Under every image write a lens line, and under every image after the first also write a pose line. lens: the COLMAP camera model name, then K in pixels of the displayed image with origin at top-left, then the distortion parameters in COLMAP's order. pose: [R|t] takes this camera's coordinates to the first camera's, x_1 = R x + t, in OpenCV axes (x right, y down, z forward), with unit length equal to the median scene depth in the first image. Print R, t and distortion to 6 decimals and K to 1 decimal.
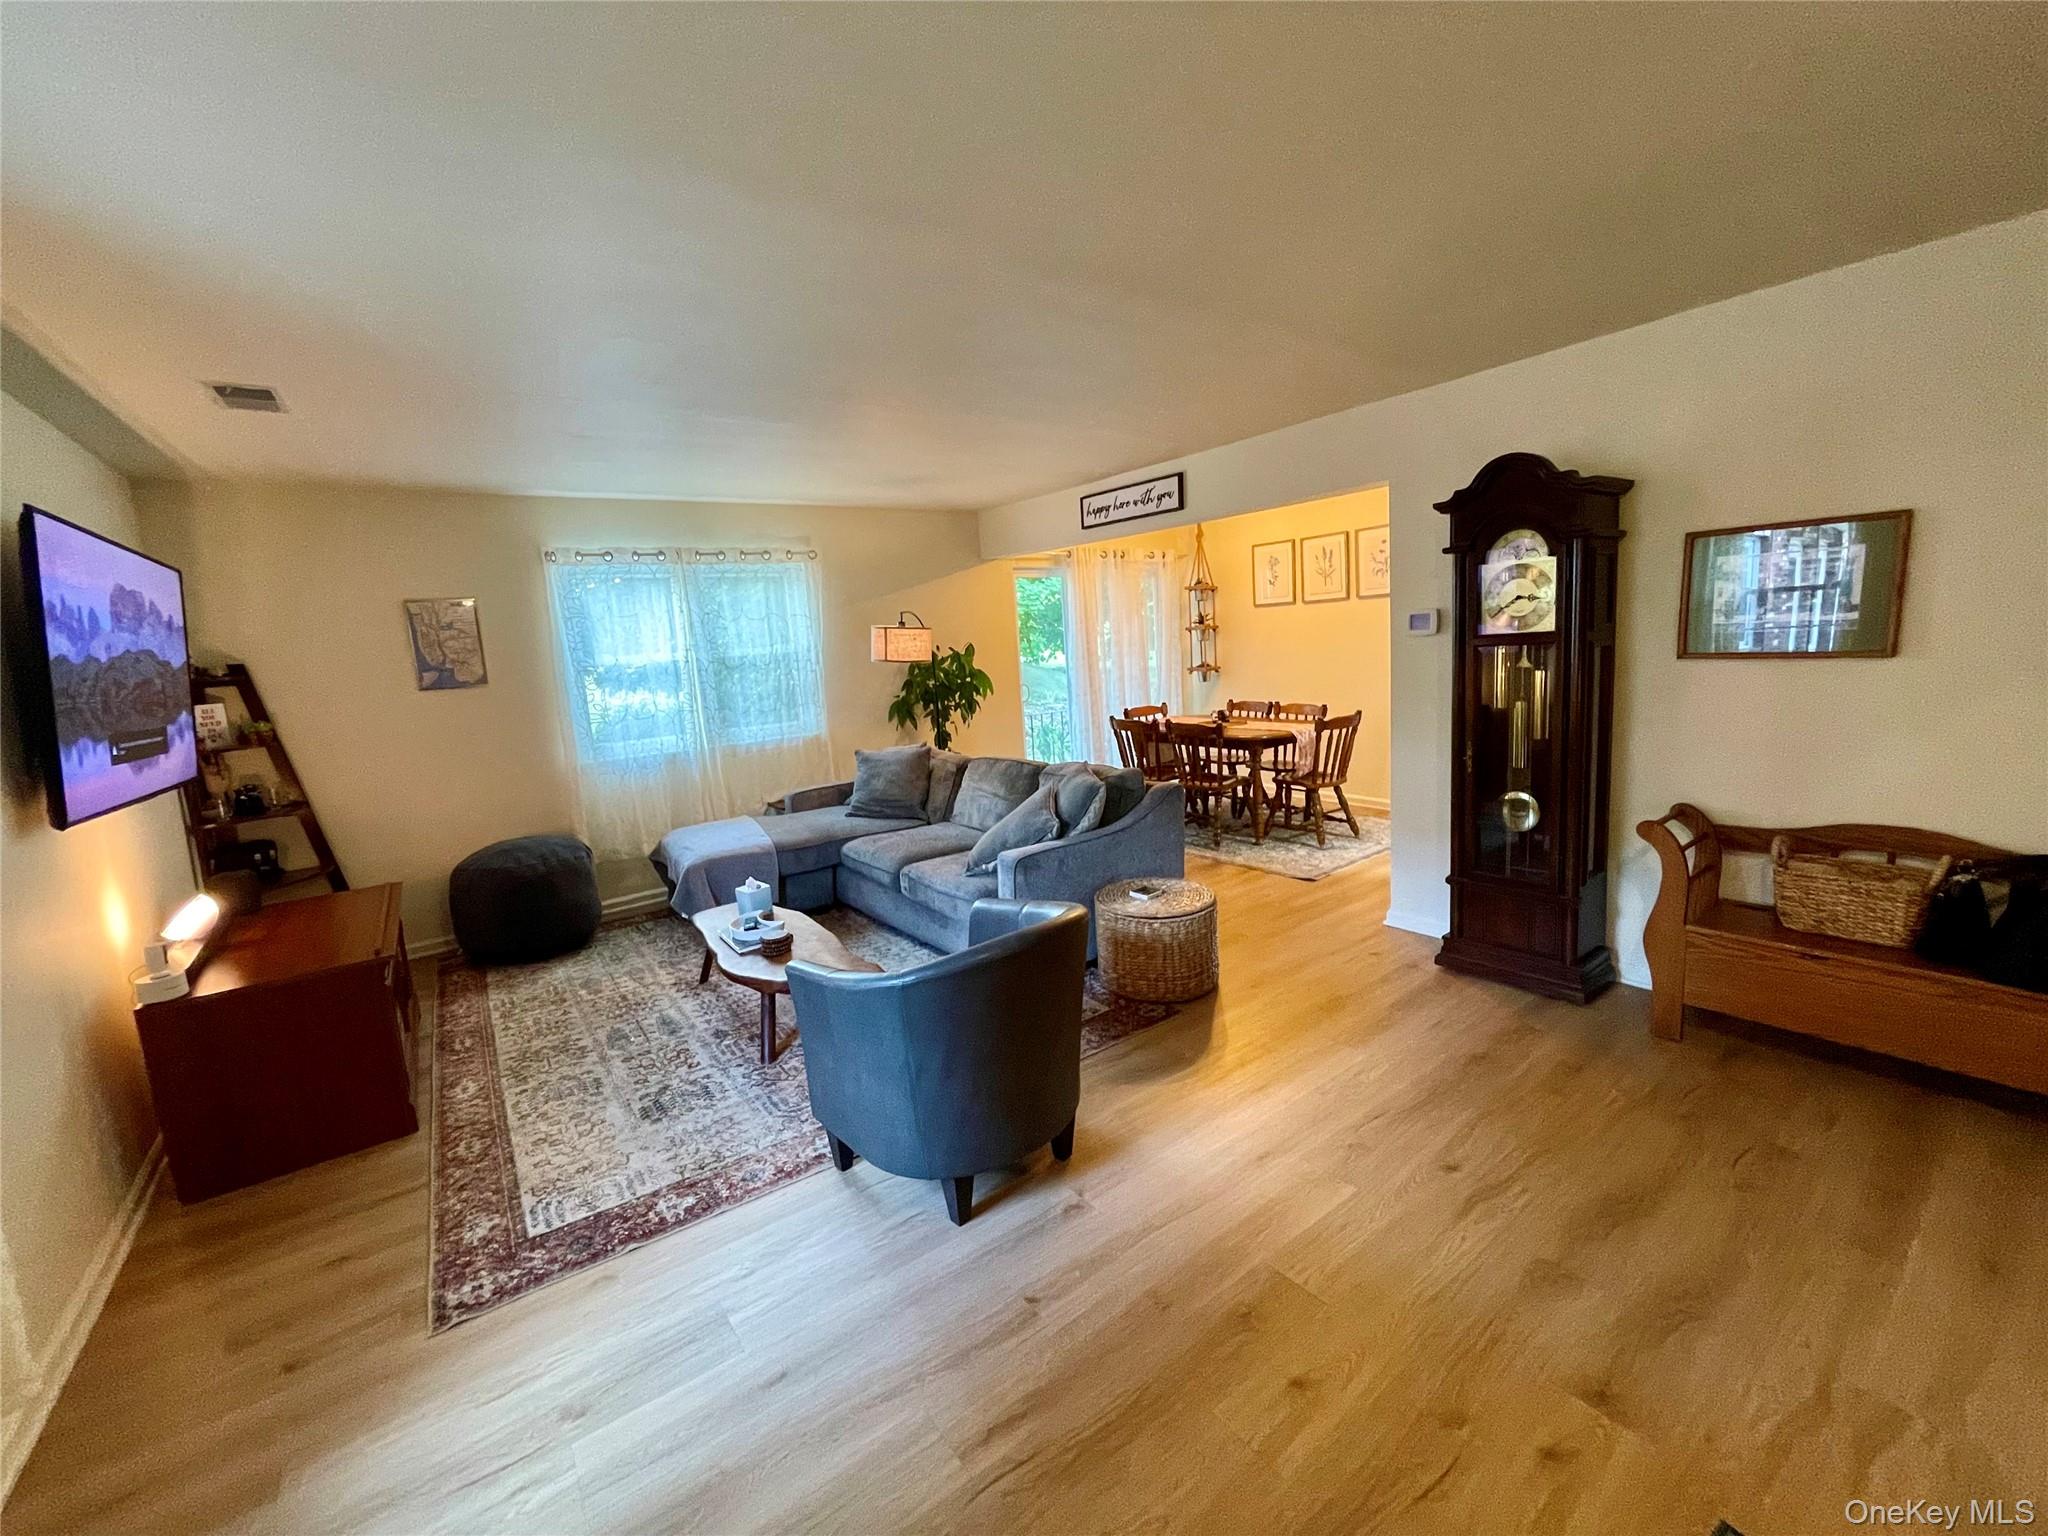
lens RADIAL K [[826.7, 0, 1014.4], [0, 826.7, 767.7], [0, 0, 1]] dist [-0.021854, -0.000377]
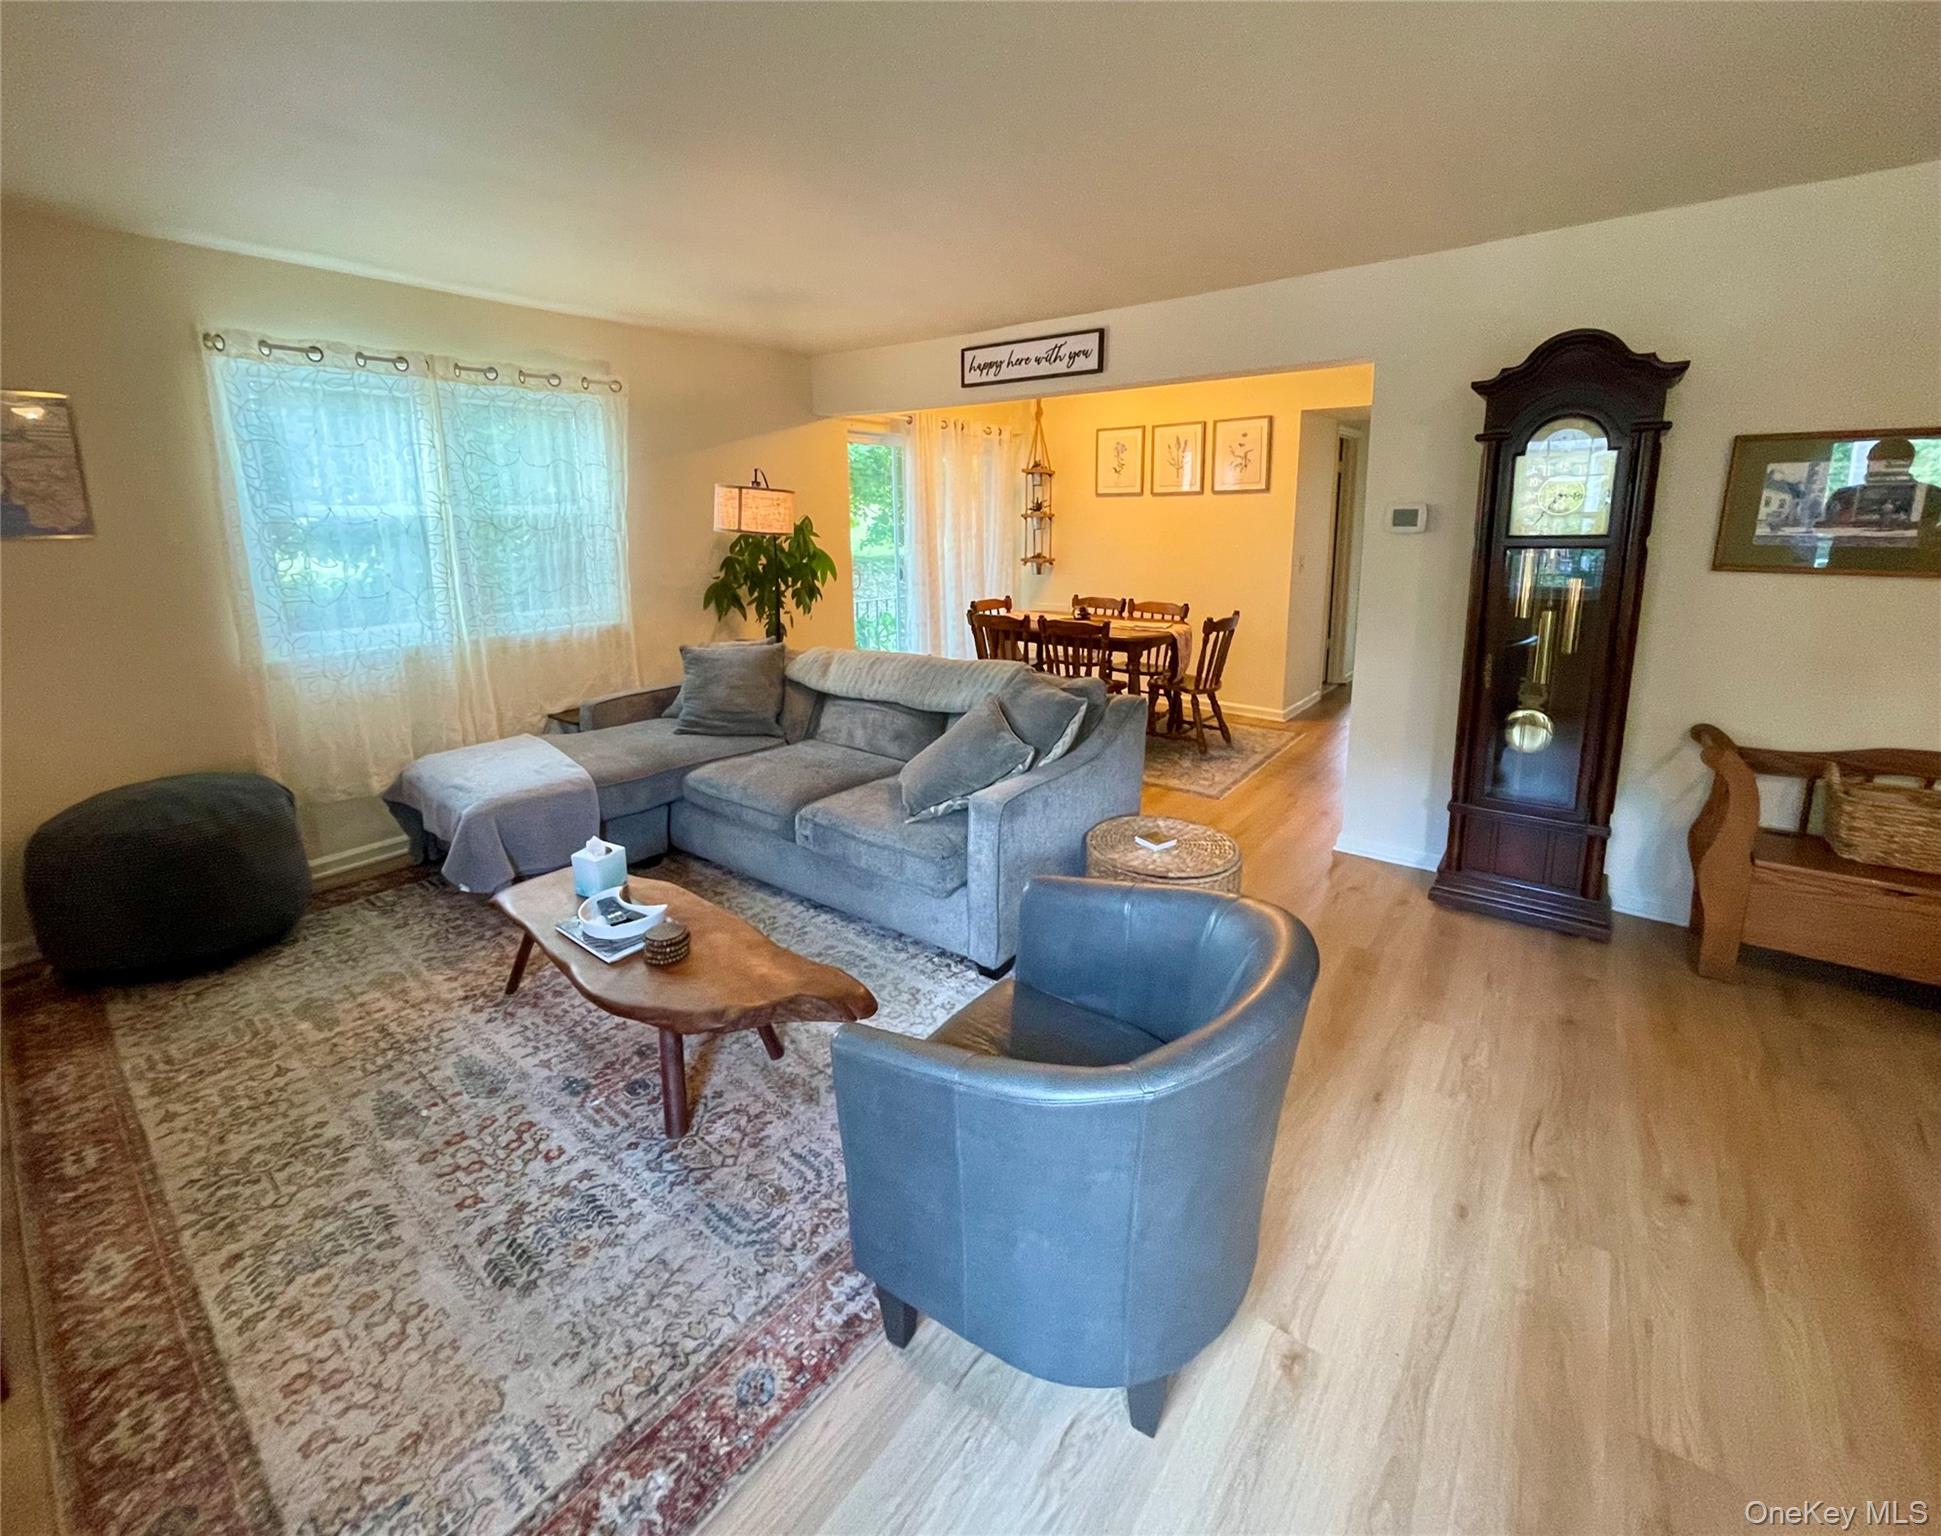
lens RADIAL K [[866.5, 0, 1013.6], [0, 866.5, 680.2], [0, 0, 1]] dist [-0.013290, 0.002489]
pose [[0.961400, 0.005263, 0.275104, -0.162129], [-0.011339, 0.999726, 0.020502, -0.013381], [-0.274921, -0.022830, 0.961196, 0.191696]]
